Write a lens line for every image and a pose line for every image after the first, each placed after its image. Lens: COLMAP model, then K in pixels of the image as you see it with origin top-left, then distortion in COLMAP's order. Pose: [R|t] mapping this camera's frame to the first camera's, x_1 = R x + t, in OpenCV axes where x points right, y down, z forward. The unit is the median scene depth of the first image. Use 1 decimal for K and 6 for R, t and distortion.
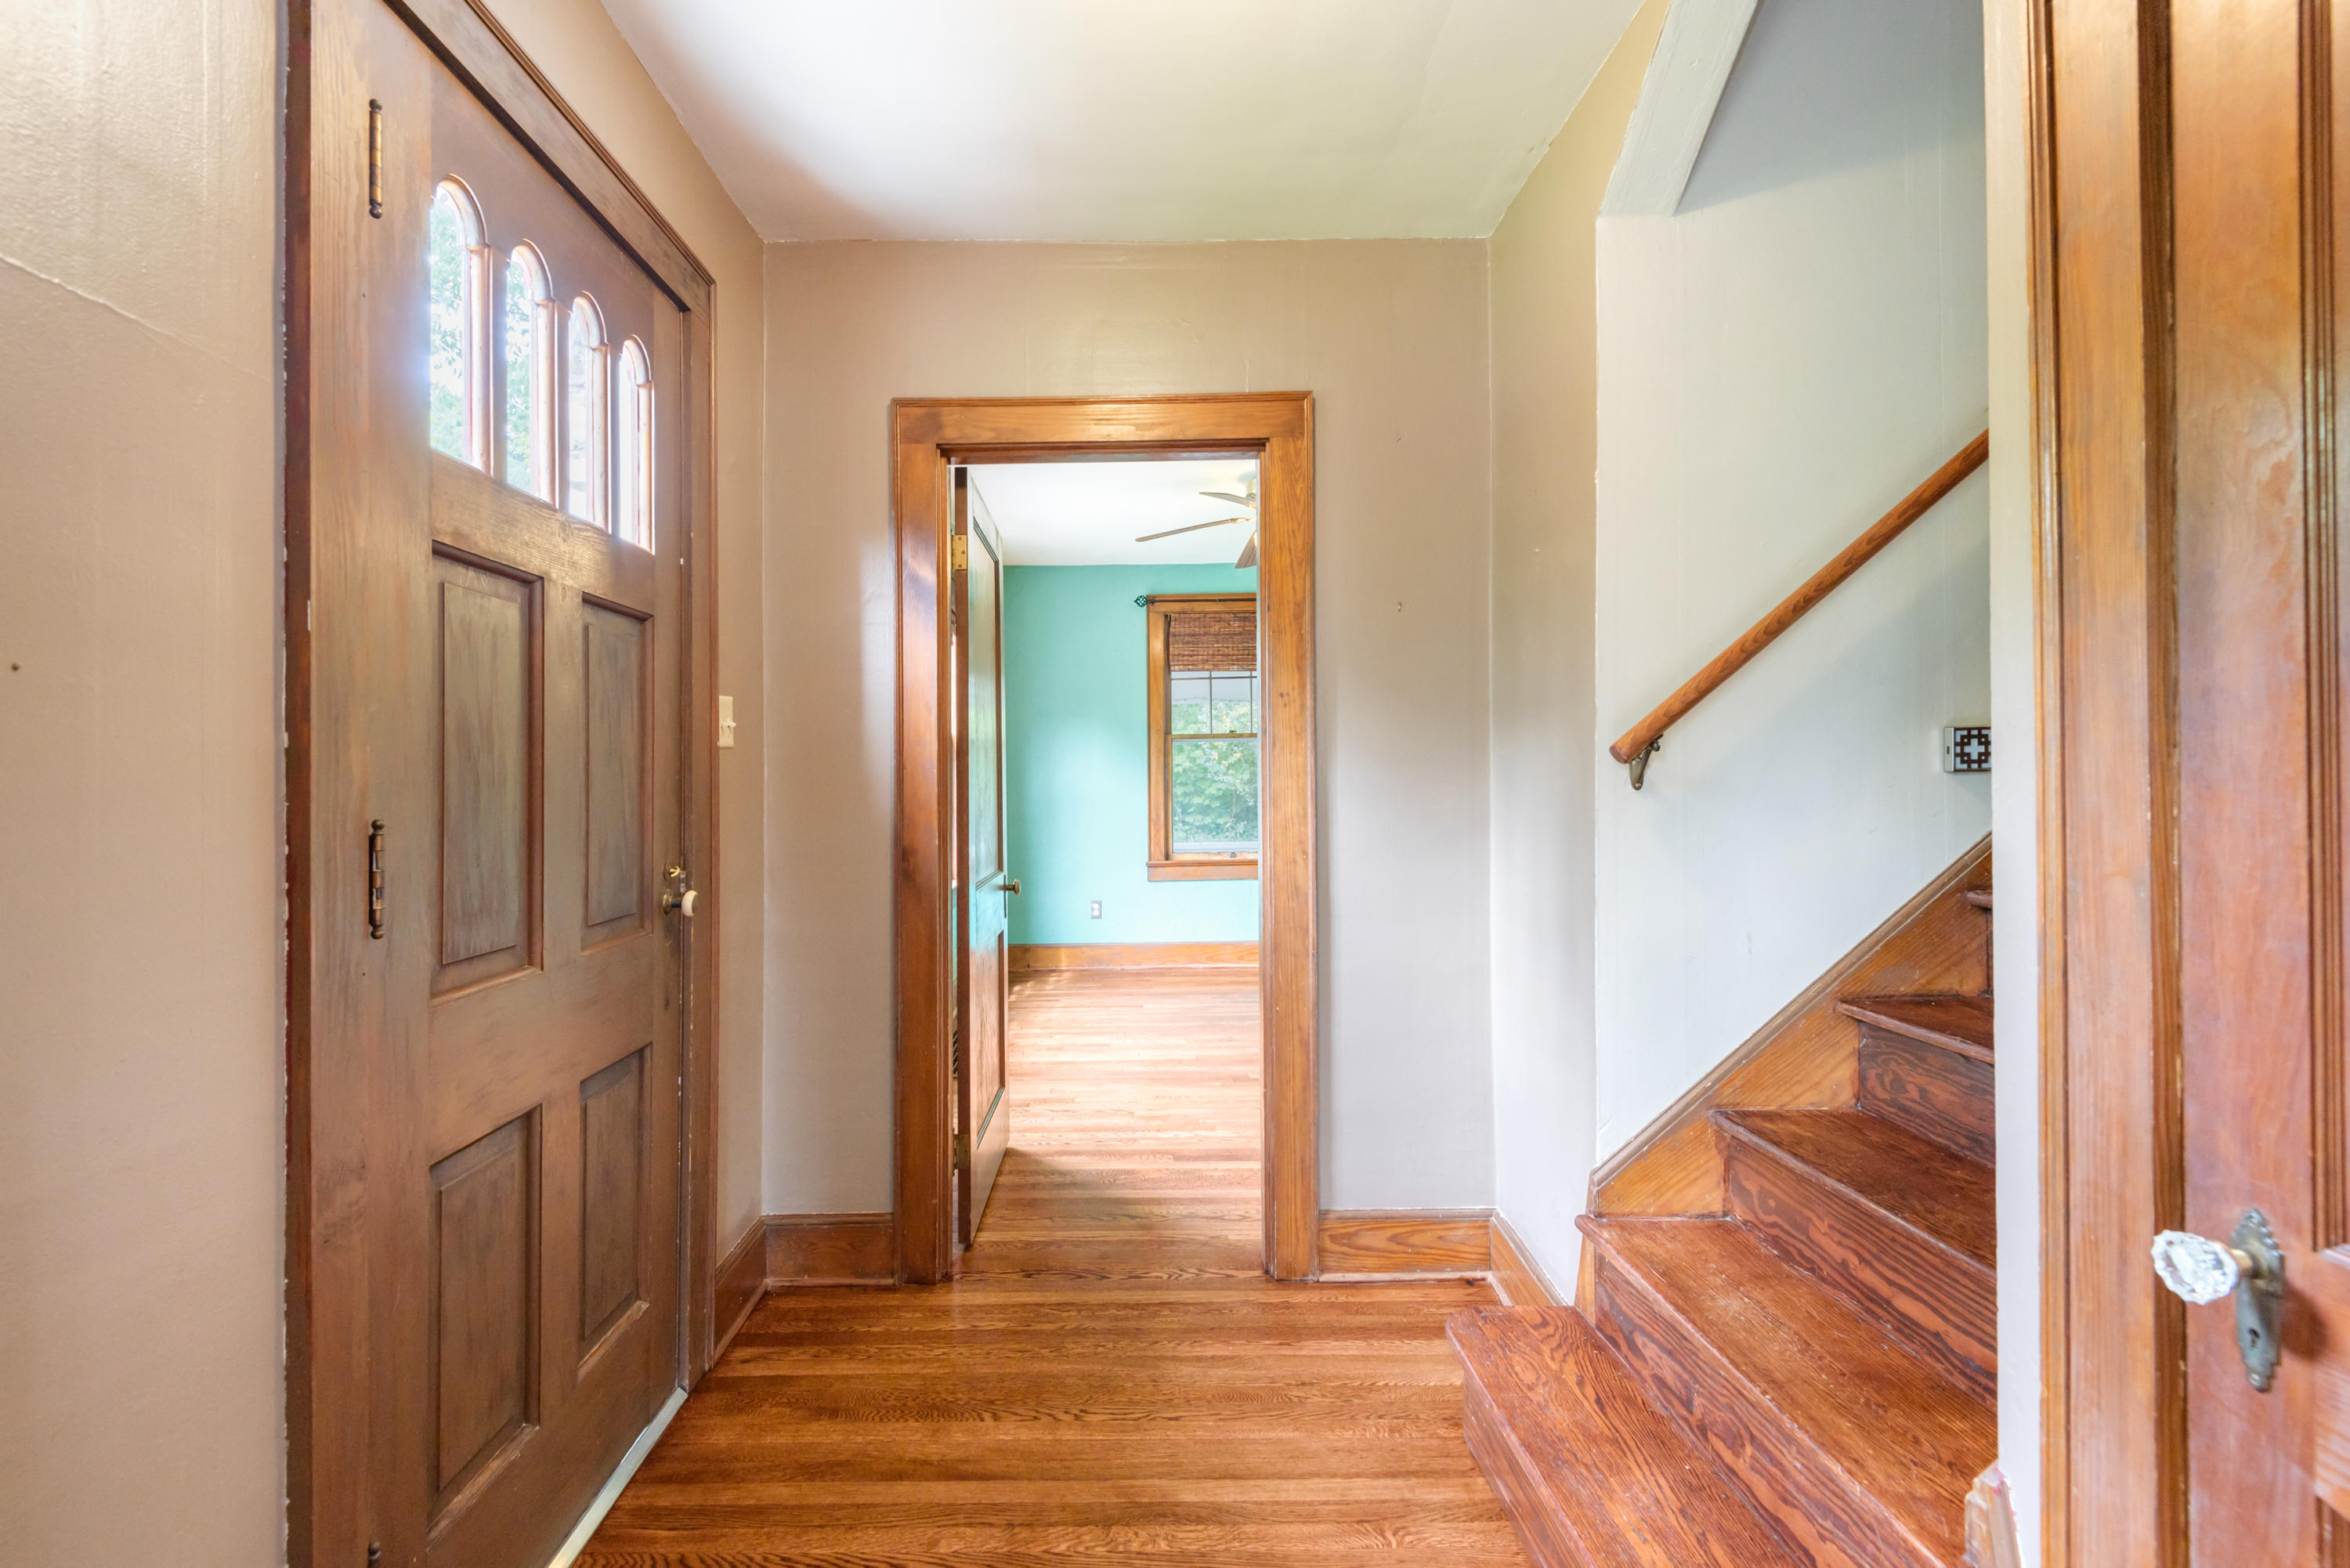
lens RADIAL K [[1065.2, 0, 1168.4], [0, 1065.2, 751.4], [0, 0, 1]] dist [0.026627, -0.014176]
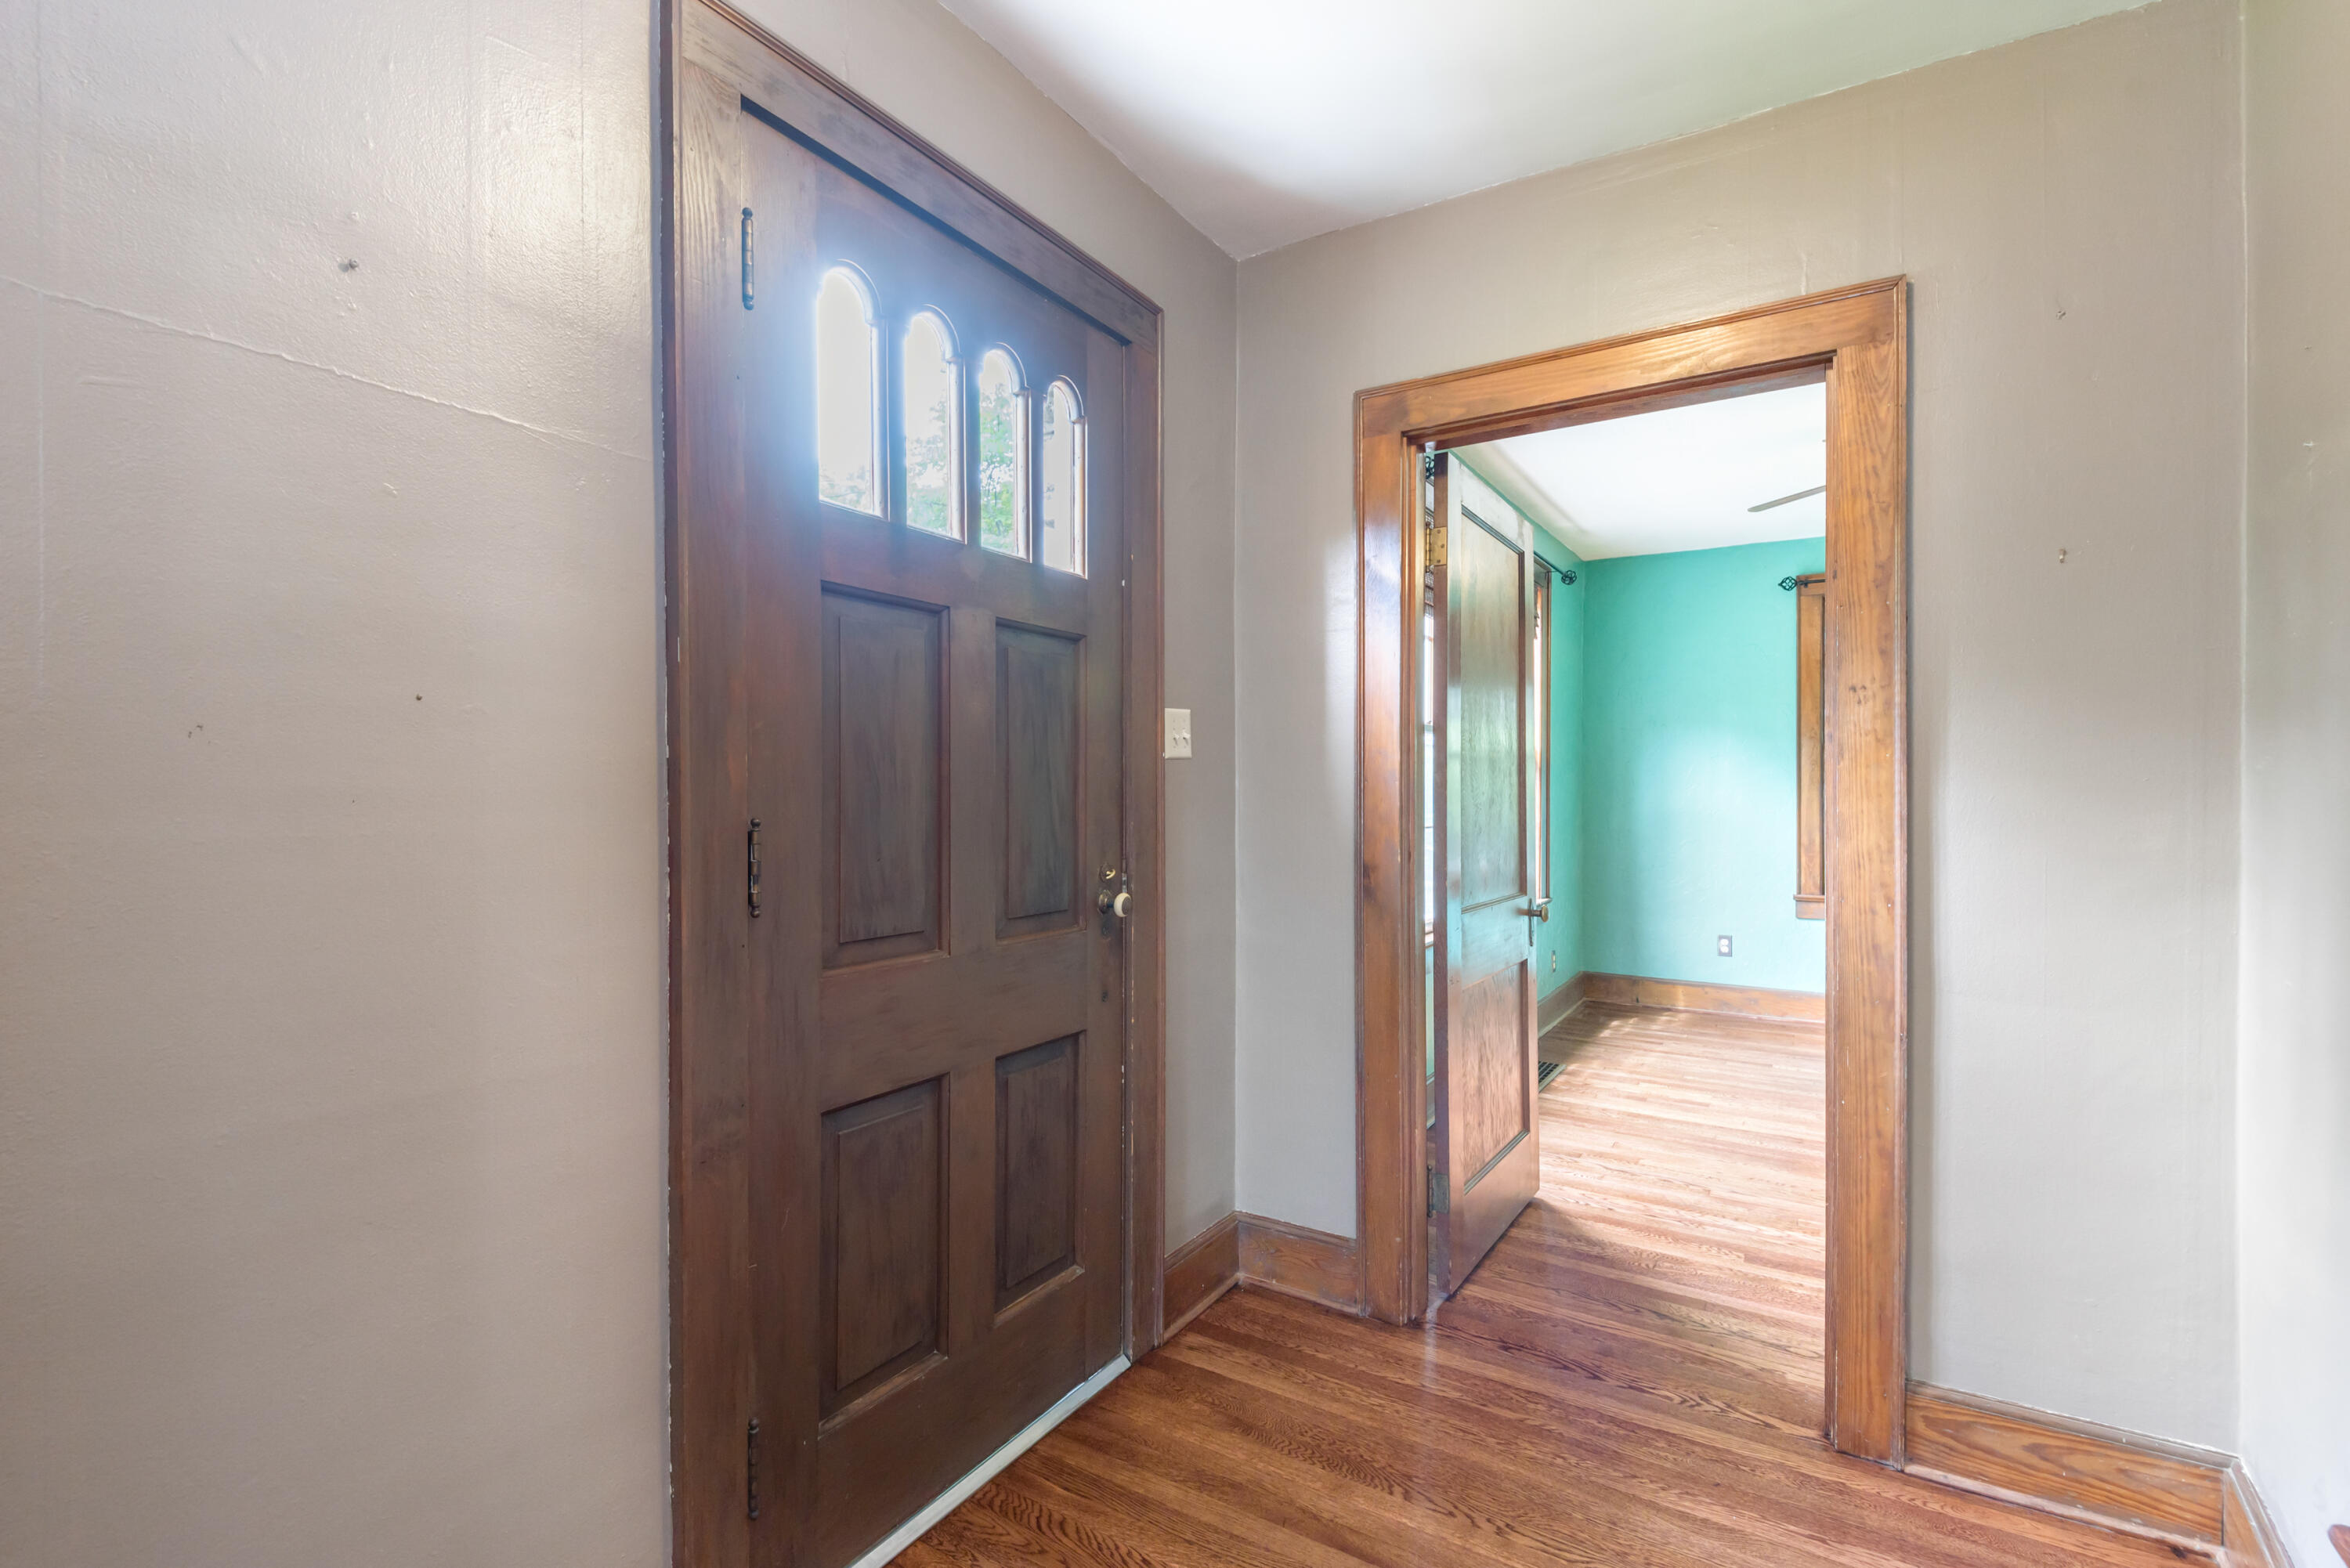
lens RADIAL K [[1065.2, 0, 1214.7], [0, 1065.2, 779.6], [0, 0, 1]] dist [0.026627, -0.014176]
pose [[0.841481, 0.011116, -0.540173, 0.154139], [-0.002666, 0.999862, 0.016423, -0.000236], [0.540281, -0.012380, 0.841394, 0.127169]]
